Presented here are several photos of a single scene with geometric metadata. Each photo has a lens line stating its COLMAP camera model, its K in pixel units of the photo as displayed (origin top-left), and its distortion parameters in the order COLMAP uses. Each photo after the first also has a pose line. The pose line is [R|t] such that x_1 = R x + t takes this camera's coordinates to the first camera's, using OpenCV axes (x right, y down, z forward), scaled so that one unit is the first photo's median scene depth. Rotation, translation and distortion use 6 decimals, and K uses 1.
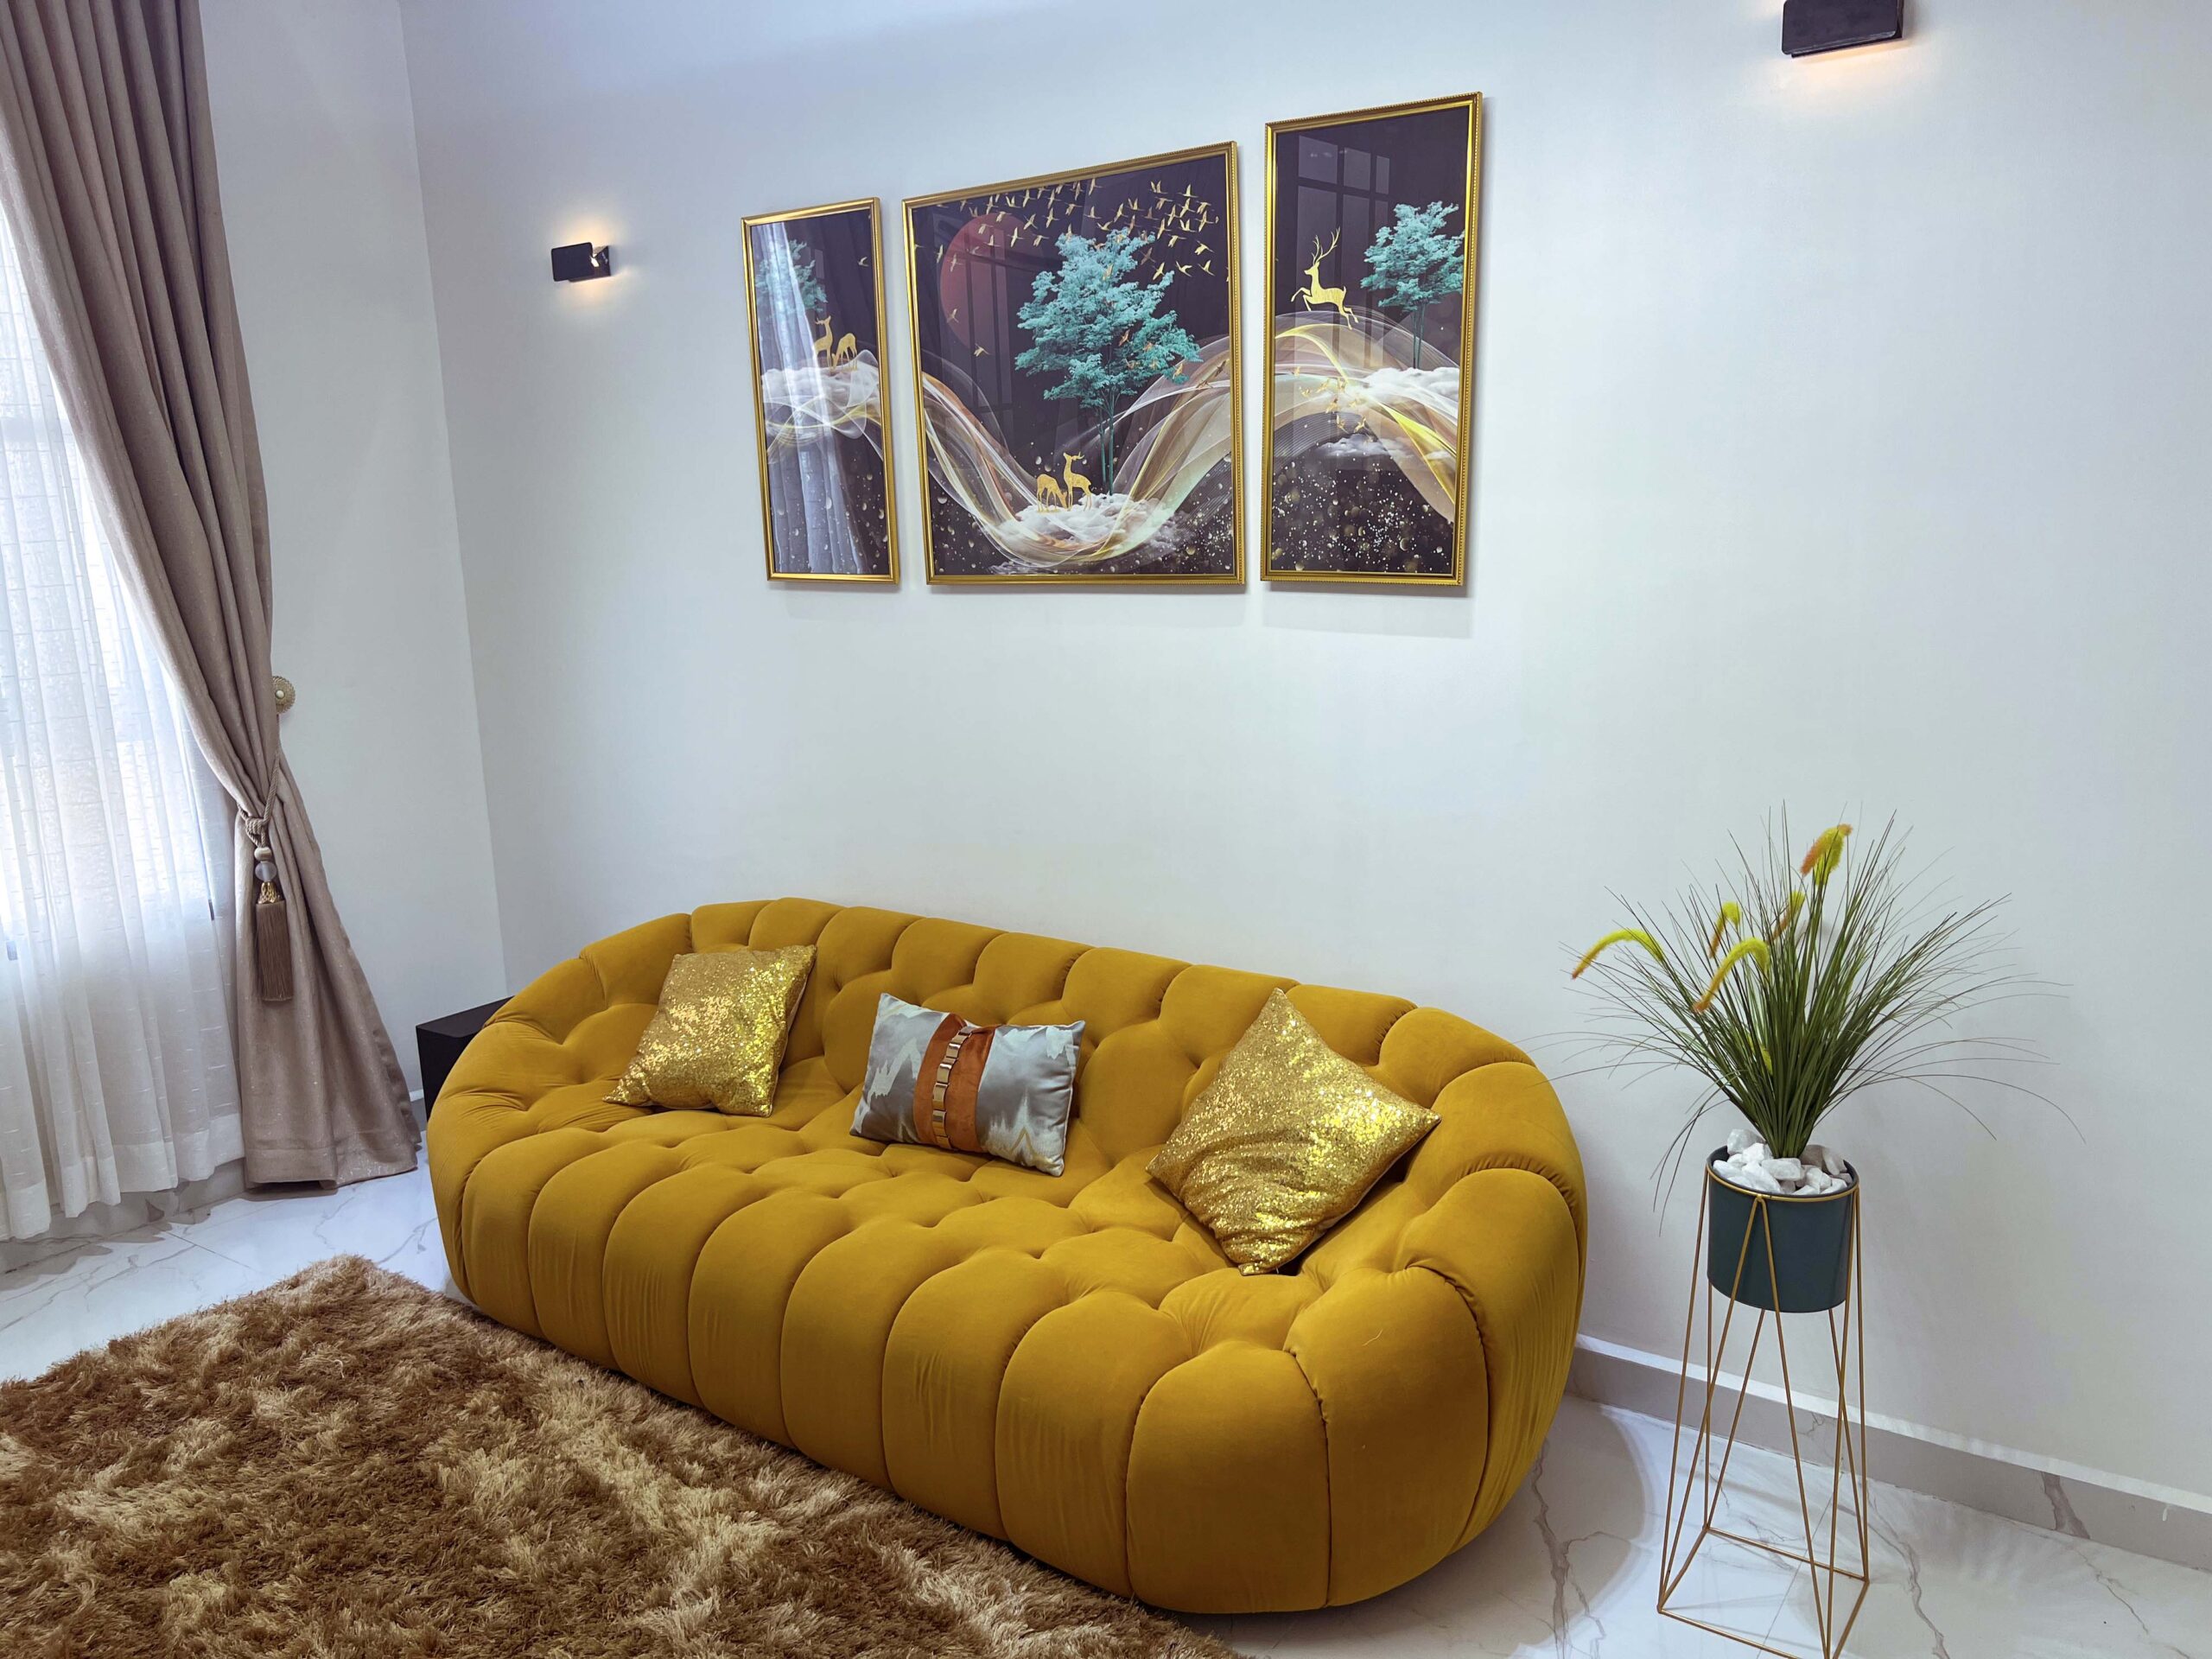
lens RADIAL K [[1666.6, 0, 1112.4], [0, 1666.6, 838.2], [0, 0, 1]] dist [0.041302, -0.050343]
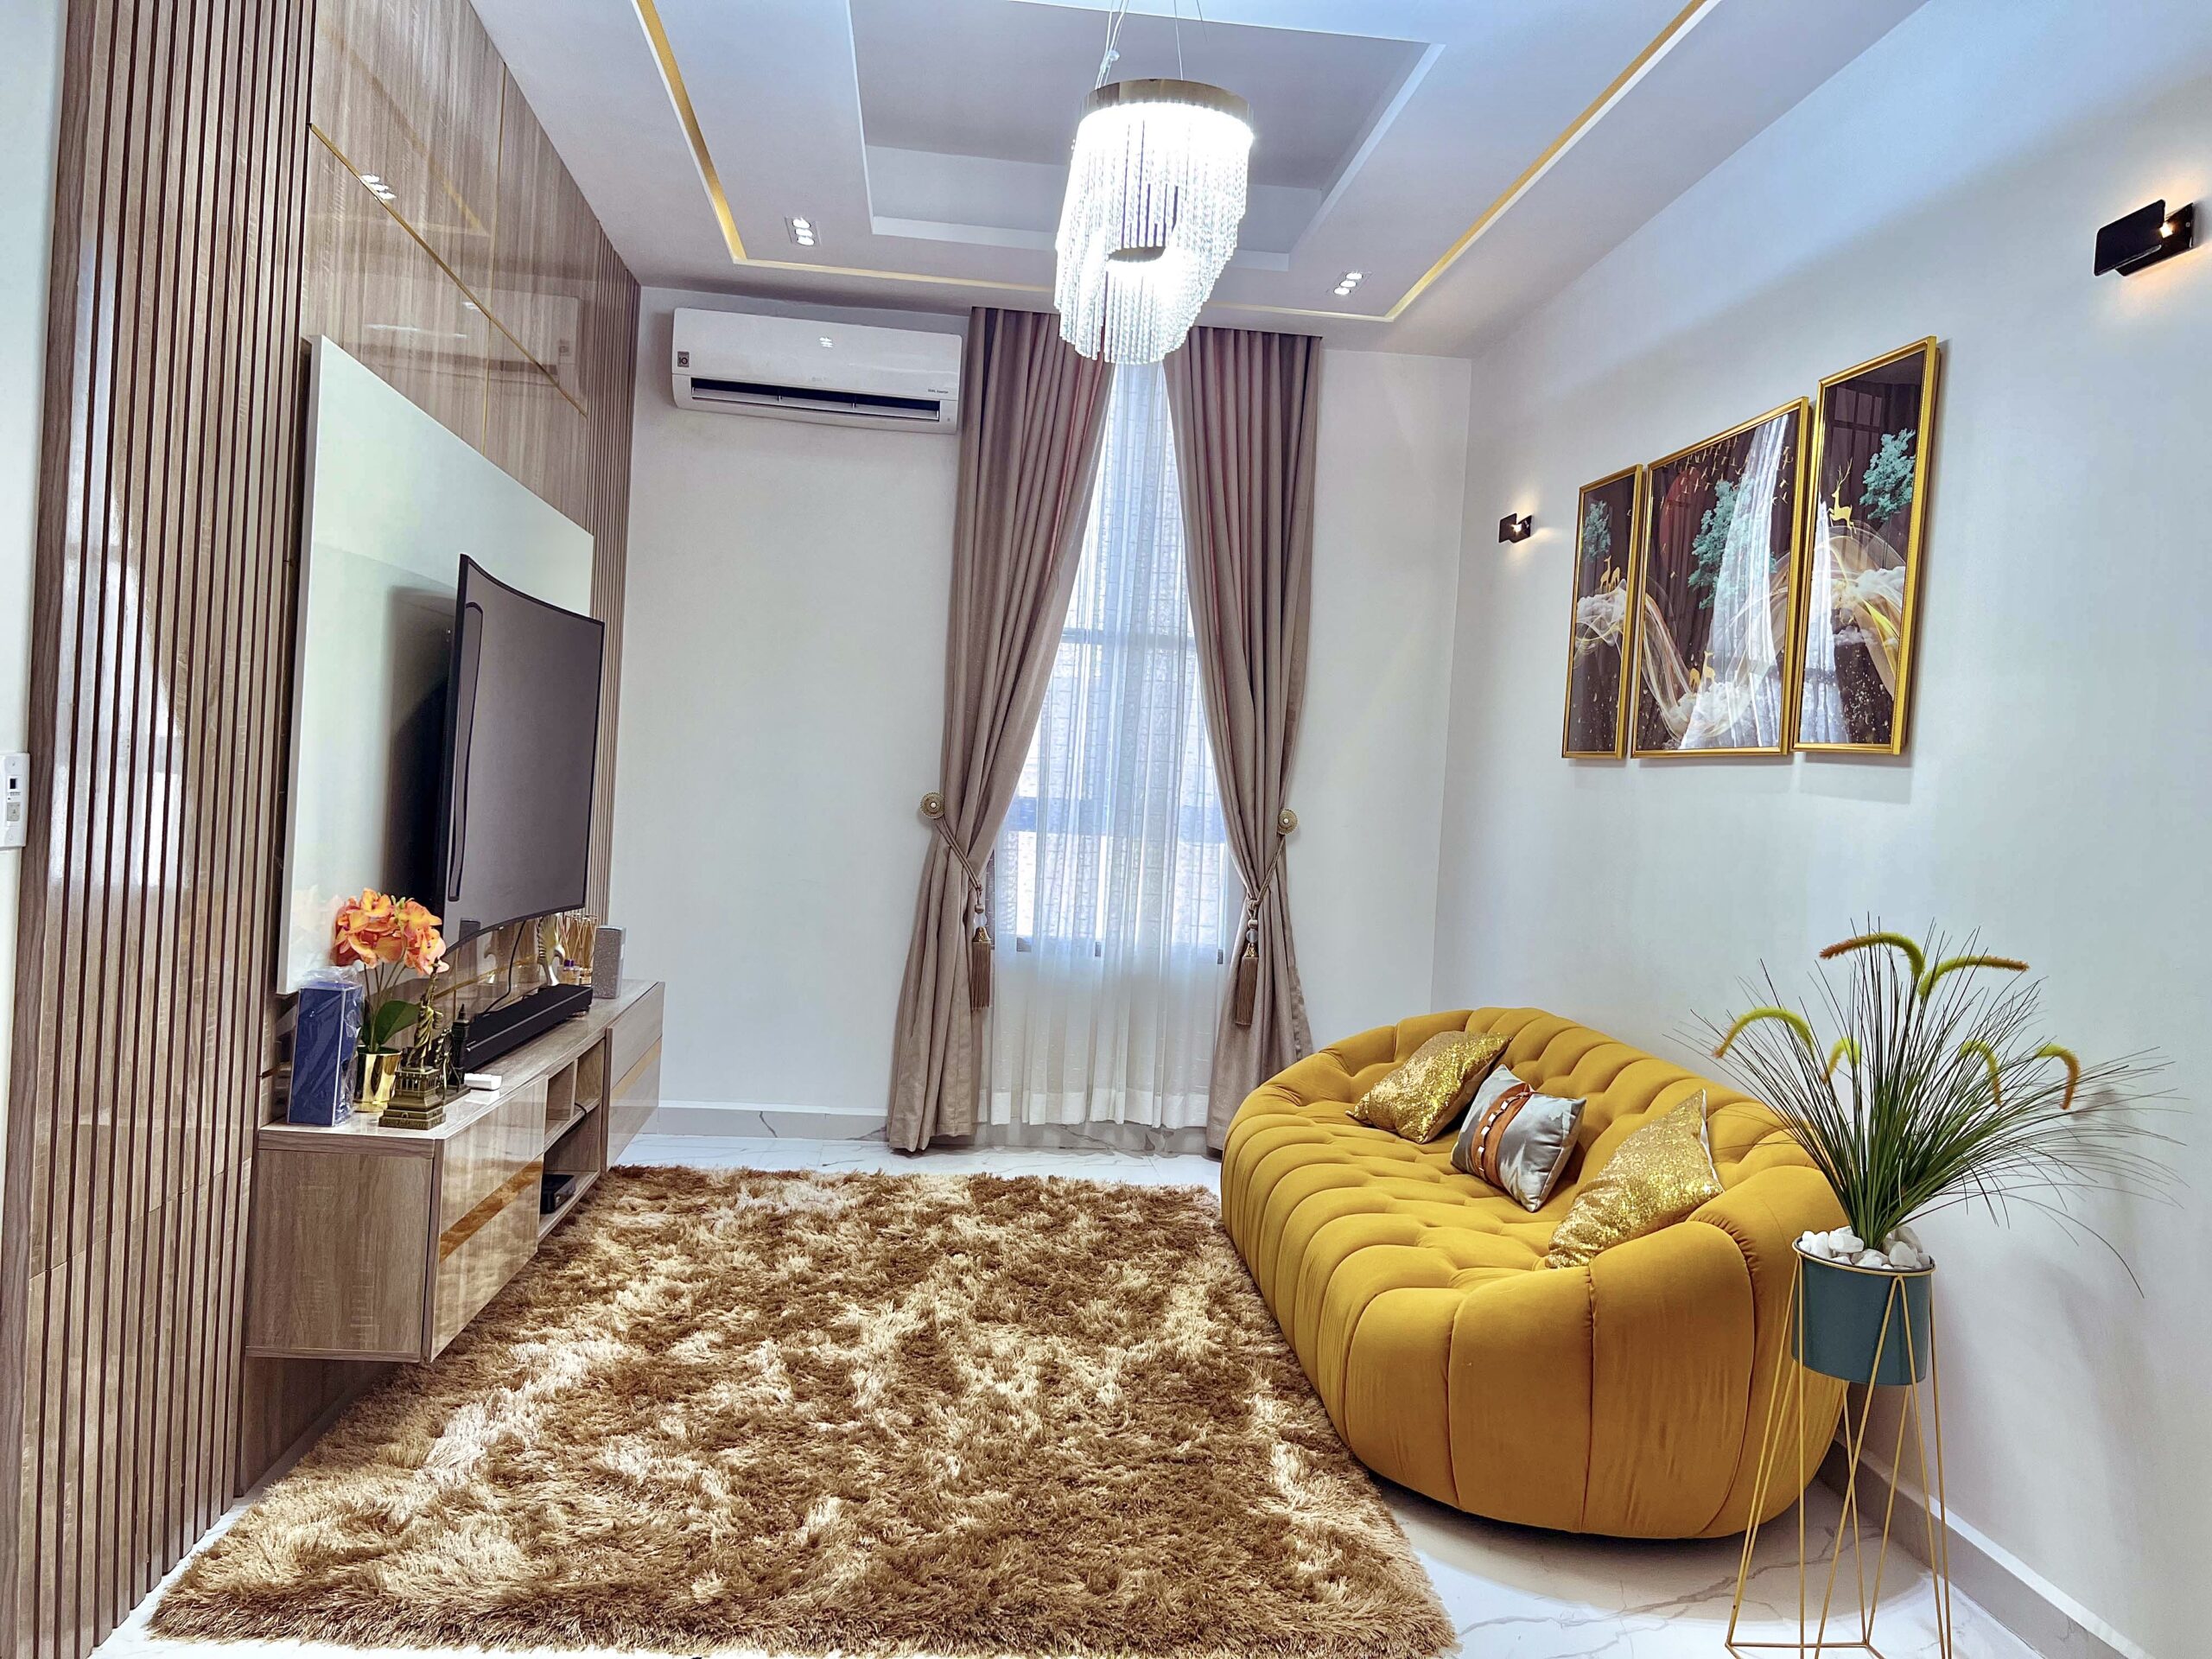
lens RADIAL K [[1666.6, 0, 1052.7], [0, 1666.6, 800.3], [0, 0, 1]] dist [0.041302, -0.050343]
pose [[0.630242, 0.072362, -0.773020, 0.709246], [-0.216873, 0.972423, -0.085788, 0.093945], [0.745494, 0.221714, 0.628555, -0.110123]]
